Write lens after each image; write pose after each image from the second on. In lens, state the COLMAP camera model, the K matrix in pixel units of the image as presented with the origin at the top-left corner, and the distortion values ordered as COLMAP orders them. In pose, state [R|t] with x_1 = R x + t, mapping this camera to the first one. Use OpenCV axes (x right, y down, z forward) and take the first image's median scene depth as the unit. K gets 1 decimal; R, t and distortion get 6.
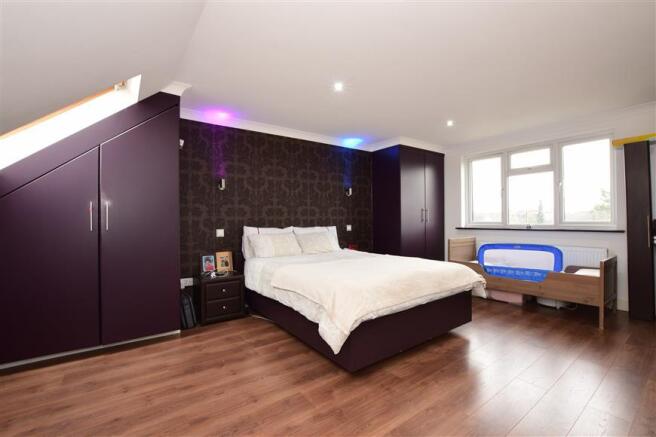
lens RADIAL K [[291.1, 0, 328.0], [0, 291.1, 218.5], [0, 0, 1]] dist [-0.036816, 0.007389]
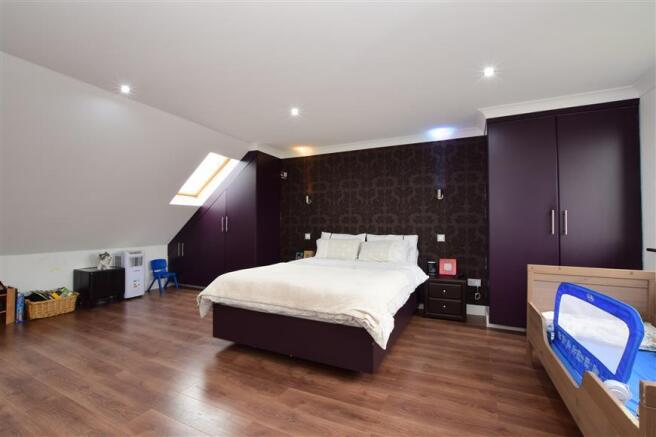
lens RADIAL K [[291.1, 0, 328.0], [0, 291.1, 218.5], [0, 0, 1]] dist [-0.036816, 0.007389]
pose [[0.467042, -0.013771, -0.884128, 0.769705], [-0.005618, 0.999812, -0.018540, -0.006963], [0.884217, 0.013627, 0.466877, 0.408737]]
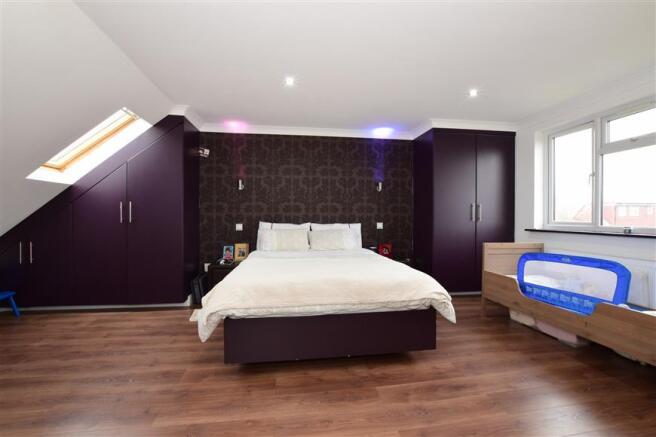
lens RADIAL K [[291.1, 0, 328.0], [0, 291.1, 218.5], [0, 0, 1]] dist [-0.036816, 0.007389]
pose [[0.882557, 0.013092, -0.470024, 0.431683], [-0.007801, 0.999882, 0.013203, -0.001714], [0.470141, -0.007985, 0.882555, 0.132580]]
